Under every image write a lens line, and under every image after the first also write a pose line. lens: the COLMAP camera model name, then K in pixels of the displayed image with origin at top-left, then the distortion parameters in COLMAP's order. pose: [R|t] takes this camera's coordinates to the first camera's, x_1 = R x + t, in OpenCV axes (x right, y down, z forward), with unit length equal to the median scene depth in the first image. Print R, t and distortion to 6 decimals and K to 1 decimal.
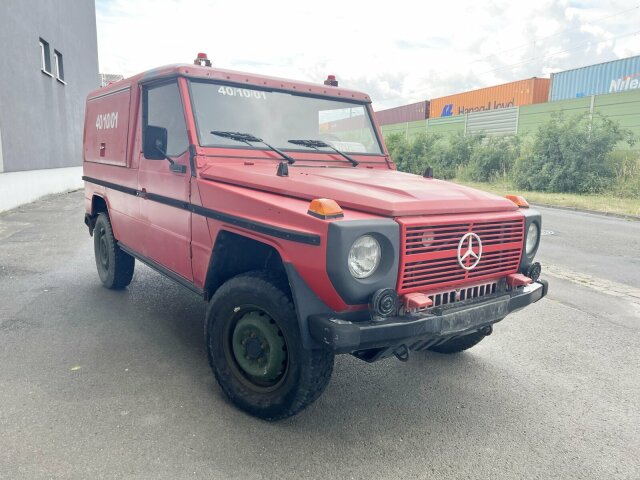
lens RADIAL K [[483.1, 0, 296.8], [0, 483.1, 234.2], [0, 0, 1]] dist [0.051989, -0.052315]
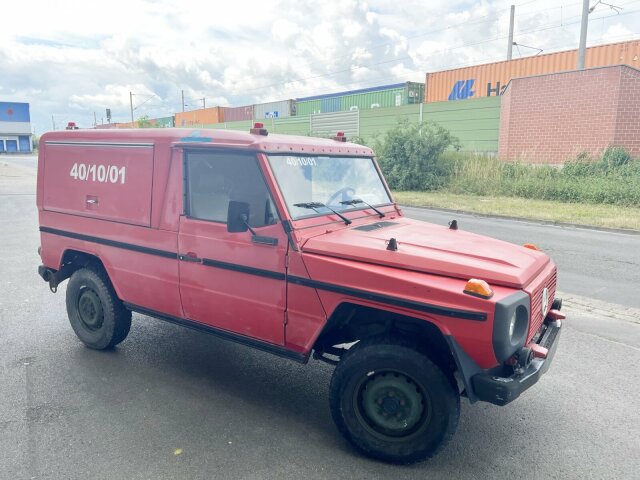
lens RADIAL K [[483.1, 0, 317.6], [0, 483.1, 237.1], [0, 0, 1]] dist [0.051989, -0.052315]
pose [[0.940053, -0.071093, 0.333536, -0.486888], [0.067712, 0.997467, 0.021769, -0.158558], [-0.334239, 0.002120, 0.942486, -0.018159]]
